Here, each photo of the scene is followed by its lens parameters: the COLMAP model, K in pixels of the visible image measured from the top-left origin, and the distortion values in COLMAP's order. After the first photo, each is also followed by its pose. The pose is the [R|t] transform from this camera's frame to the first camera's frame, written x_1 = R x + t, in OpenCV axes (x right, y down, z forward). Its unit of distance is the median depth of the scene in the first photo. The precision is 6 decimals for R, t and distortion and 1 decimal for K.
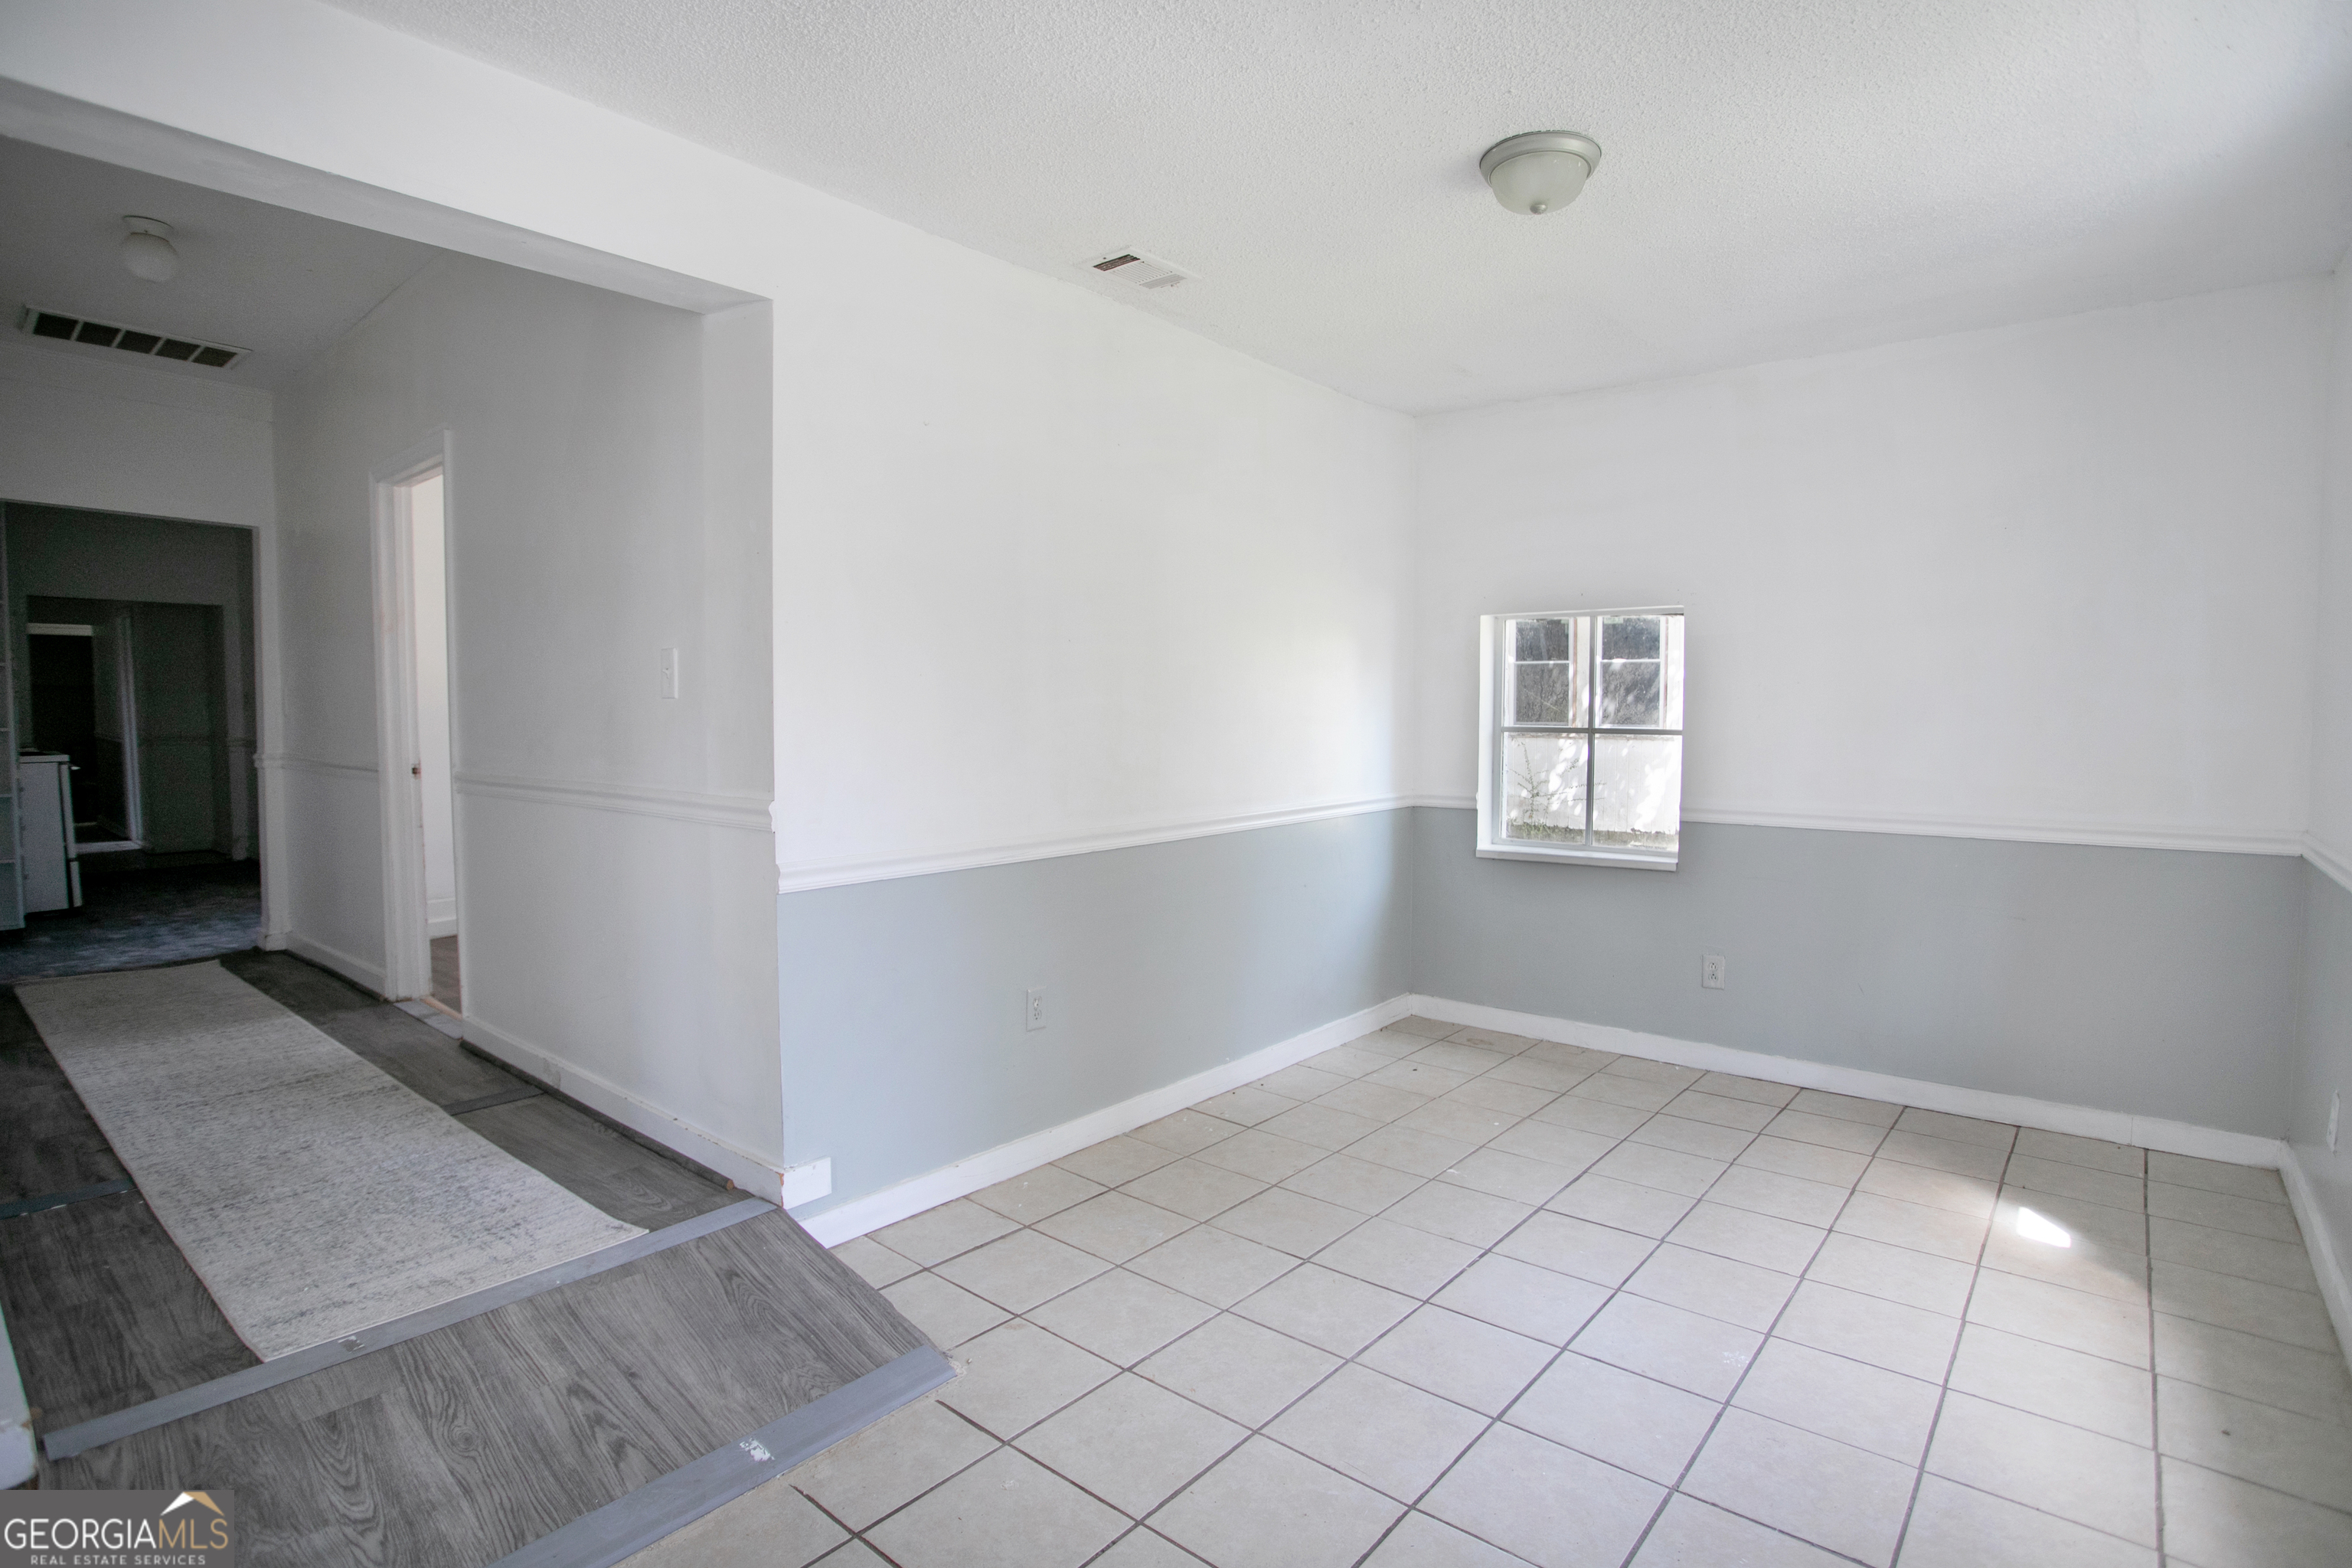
lens RADIAL K [[1166.3, 0, 1177.9], [0, 1166.3, 825.9], [0, 0, 1]] dist [-0.068158, 0.023238]
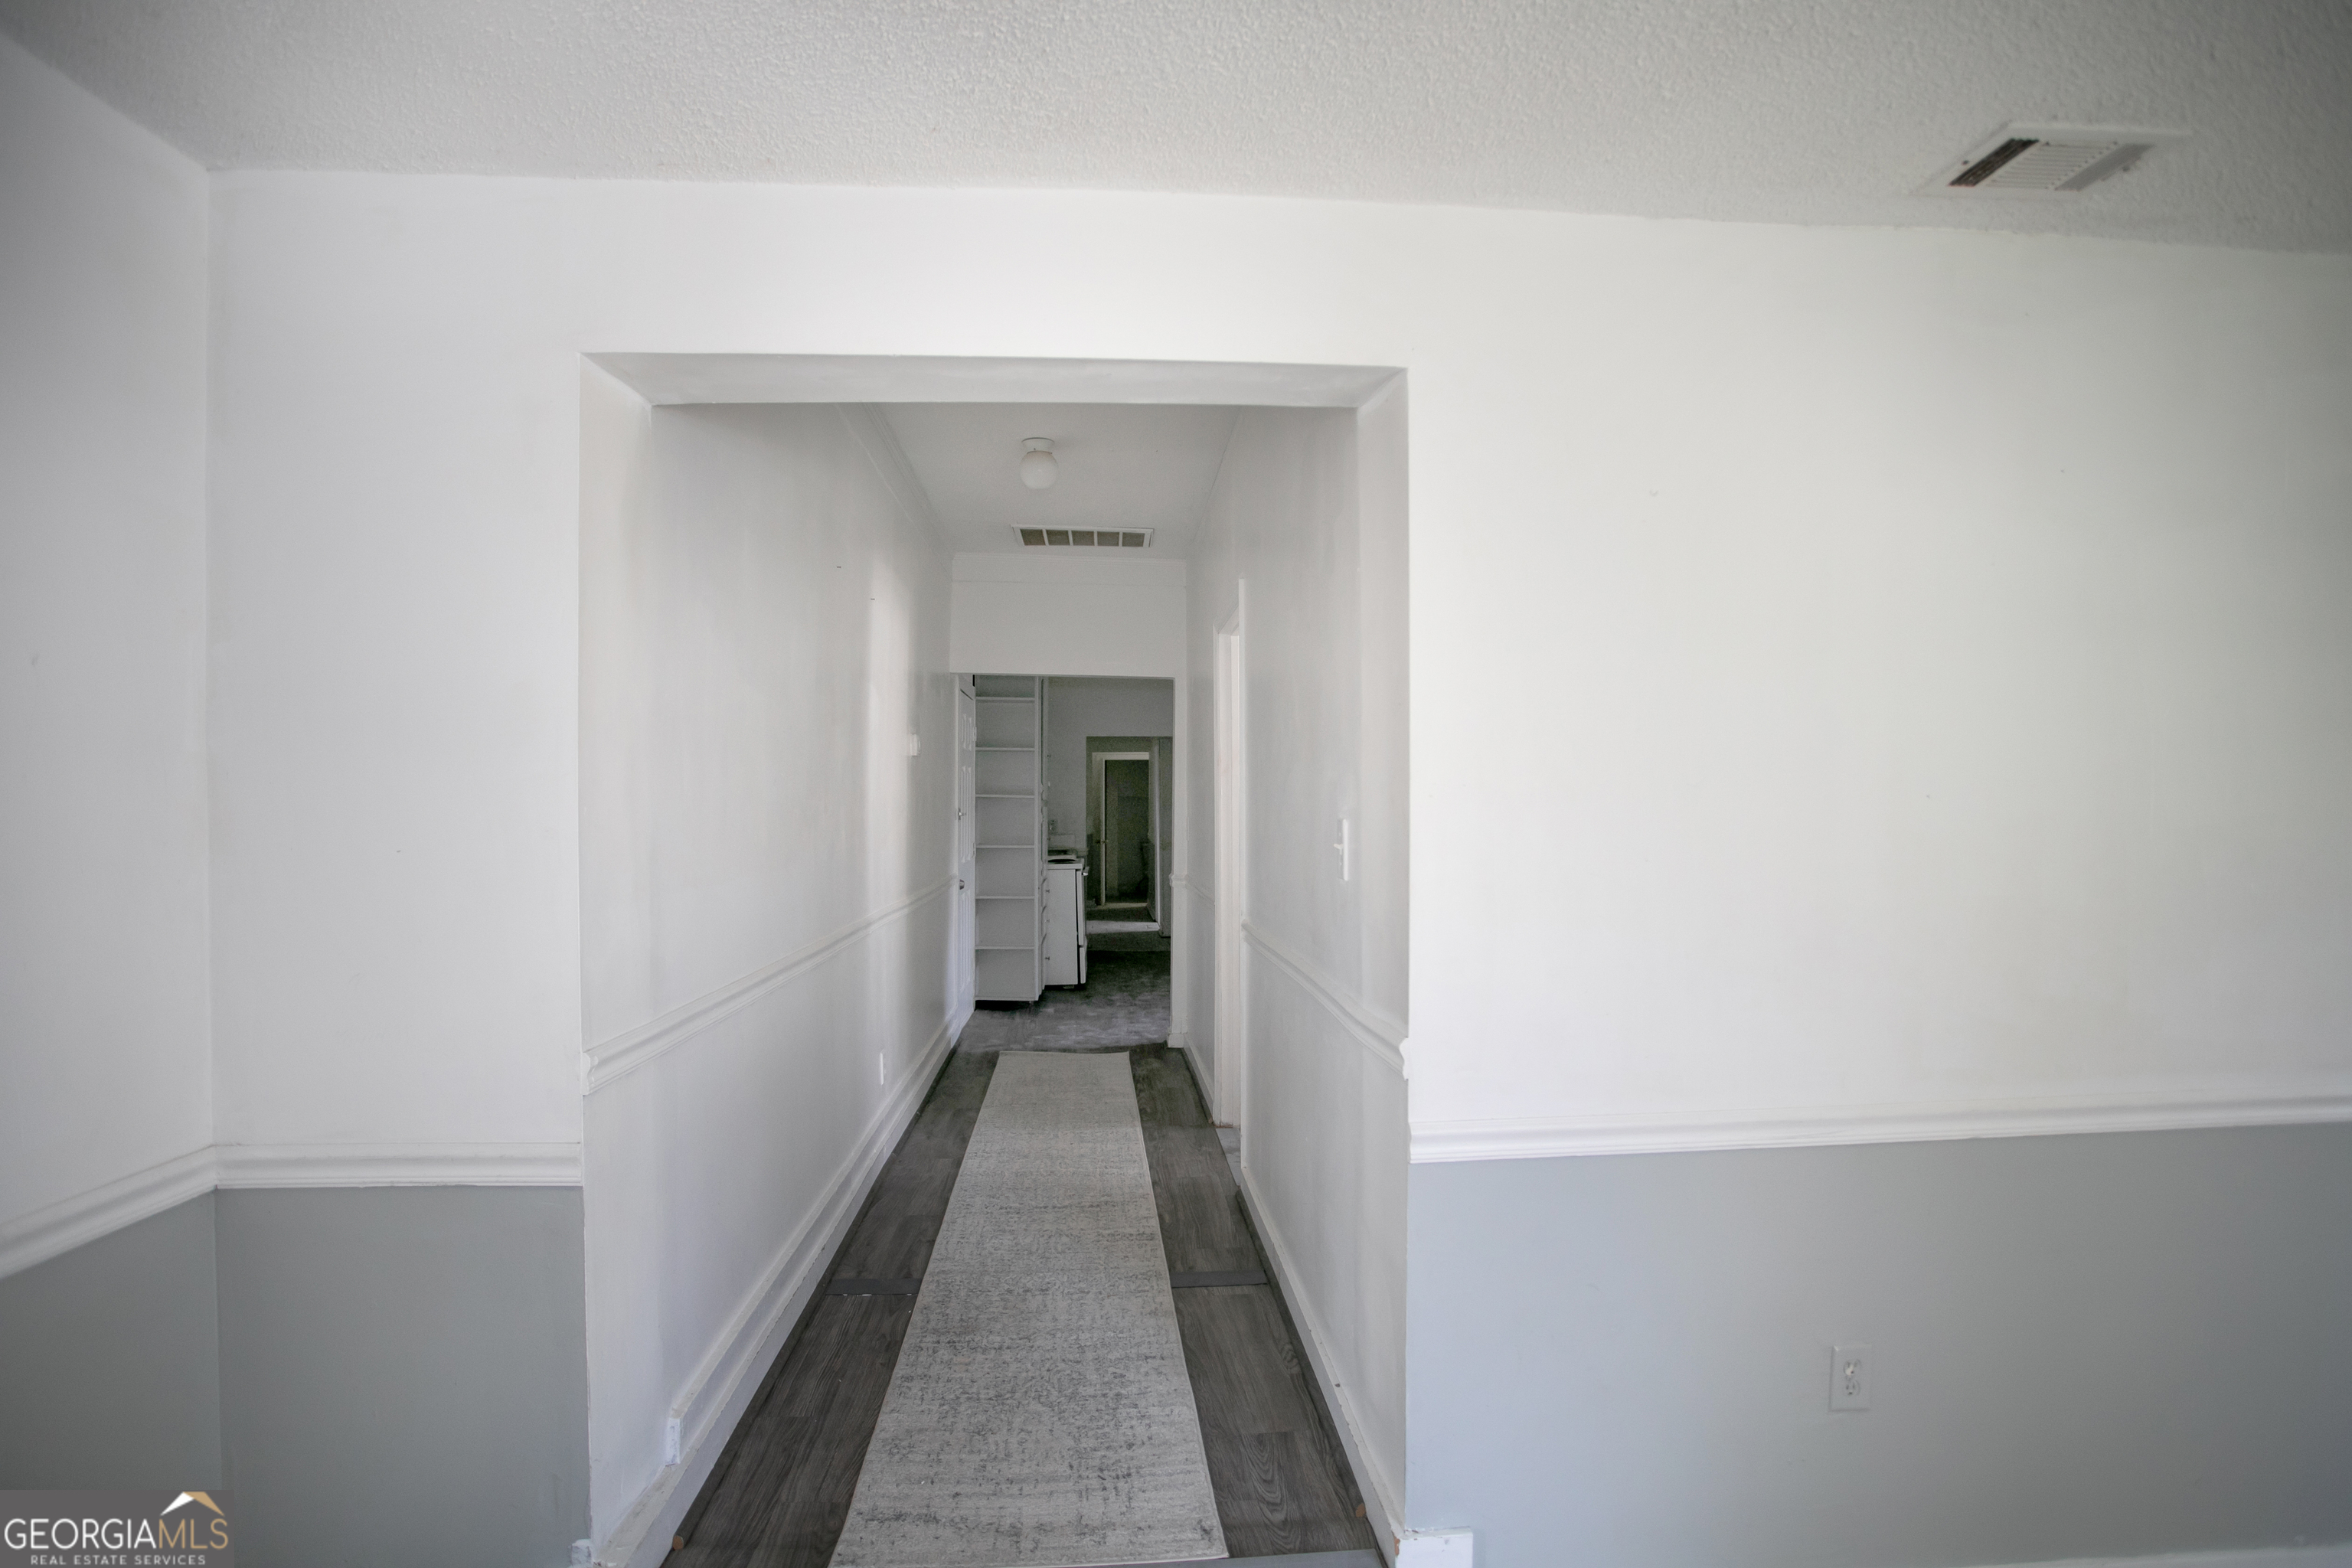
lens RADIAL K [[1166.3, 0, 1177.9], [0, 1166.3, 825.9], [0, 0, 1]] dist [-0.068158, 0.023238]
pose [[0.693289, 0.008120, -0.720614, 0.068045], [-0.063680, 0.996715, -0.050034, -0.092542], [0.717841, 0.080577, 0.691529, 0.316959]]
